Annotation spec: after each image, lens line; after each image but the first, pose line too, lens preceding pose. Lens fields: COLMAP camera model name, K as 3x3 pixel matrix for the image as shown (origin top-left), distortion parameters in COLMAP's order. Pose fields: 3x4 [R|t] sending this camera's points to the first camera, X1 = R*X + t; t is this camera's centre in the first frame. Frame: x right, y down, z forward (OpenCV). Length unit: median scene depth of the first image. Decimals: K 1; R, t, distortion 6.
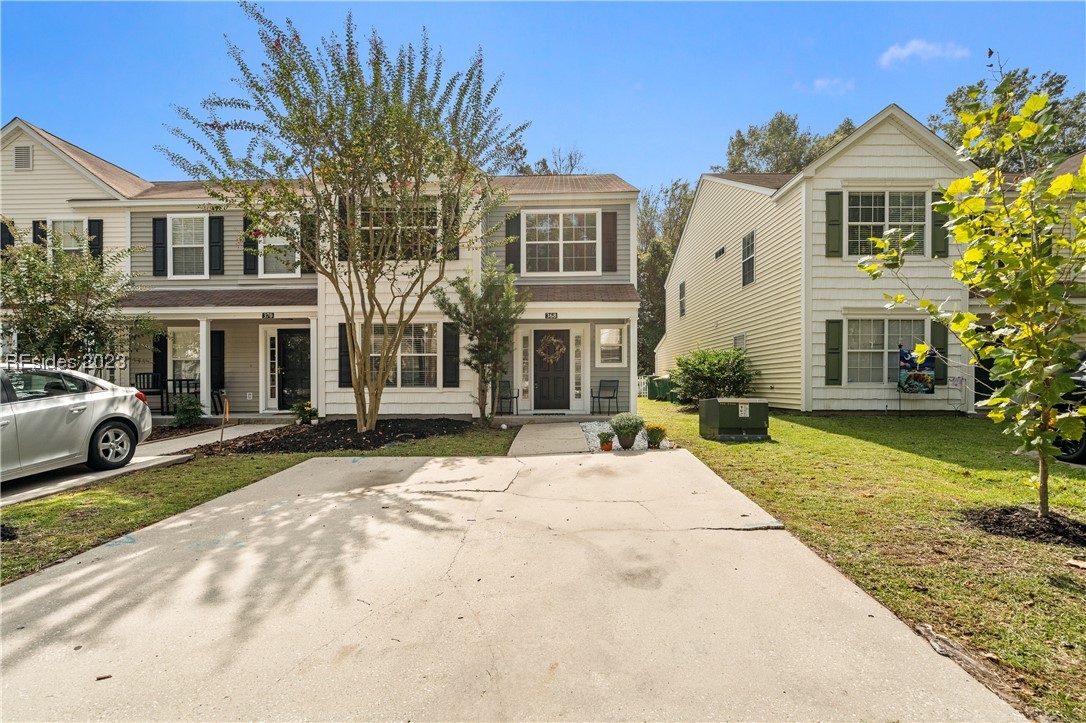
lens RADIAL K [[489.9, 0, 521.6], [0, 489.9, 387.6], [0, 0, 1]] dist [-0.008683, 0.003727]
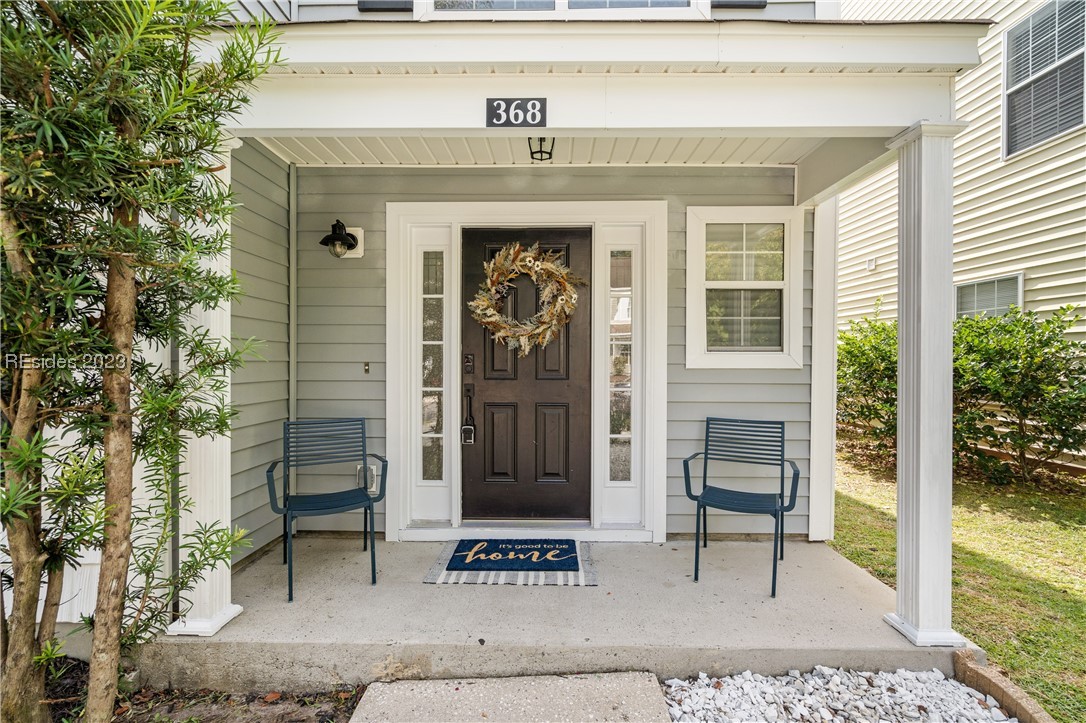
lens RADIAL K [[489.9, 0, 526.5], [0, 489.9, 379.2], [0, 0, 1]] dist [-0.008683, 0.003727]
pose [[0.999437, 0.005073, 0.033175, 0.062408], [-0.006251, 0.999350, 0.035493, -0.052361], [-0.032973, -0.035681, 0.998819, 0.869768]]
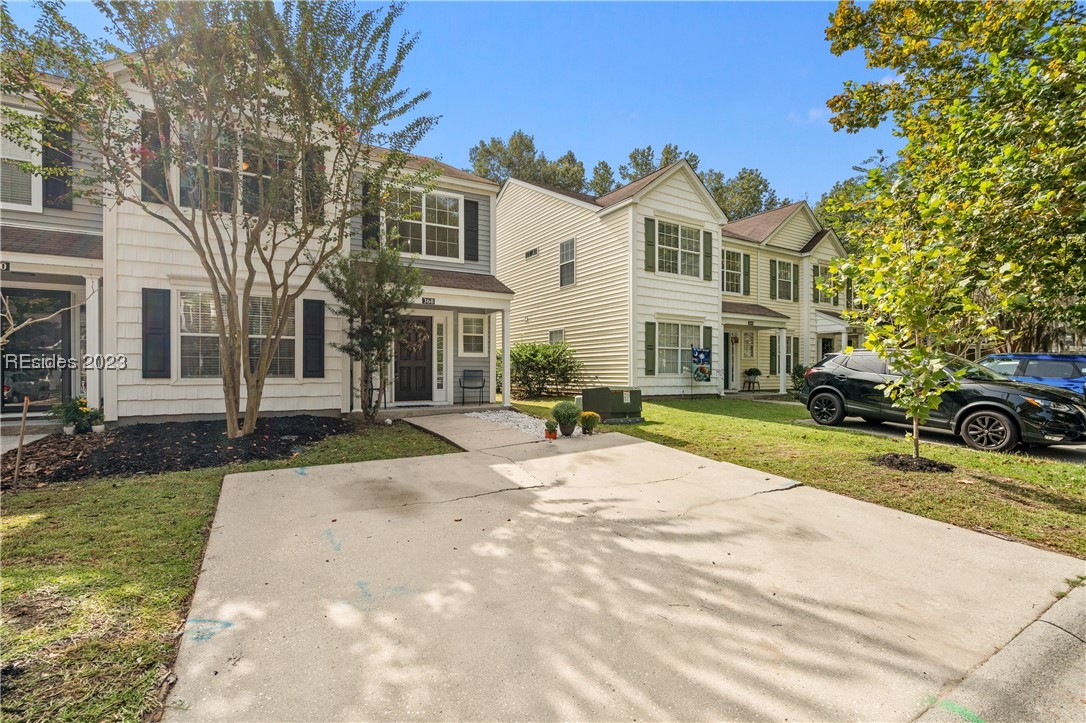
lens RADIAL K [[489.9, 0, 544.9], [0, 489.9, 369.4], [0, 0, 1]] dist [-0.008683, 0.003727]
pose [[0.839405, 0.006244, 0.543471, -0.284618], [0.000853, 0.999918, -0.012806, -0.003769], [-0.543506, 0.011213, 0.839330, 0.091894]]
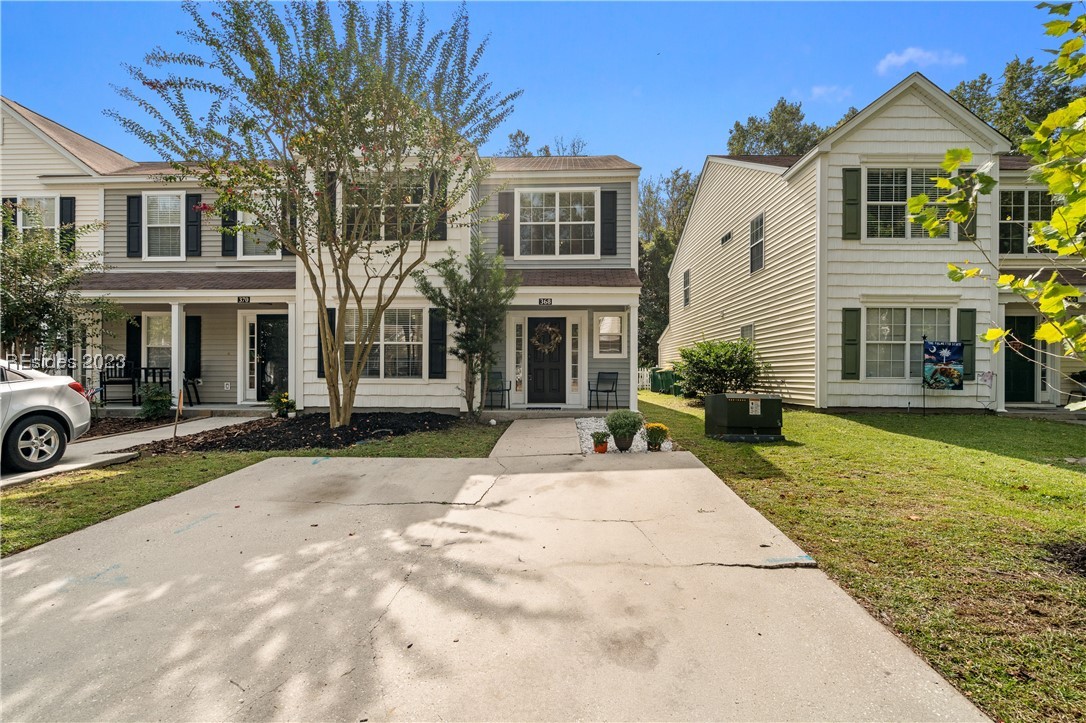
lens RADIAL K [[489.9, 0, 534.6], [0, 489.9, 372.6], [0, 0, 1]] dist [-0.008683, 0.003727]
pose [[0.999817, 0.007513, 0.017579, 0.025678], [-0.007306, 0.999904, -0.011815, -0.002464], [-0.017666, 0.011685, 0.999776, 0.080342]]
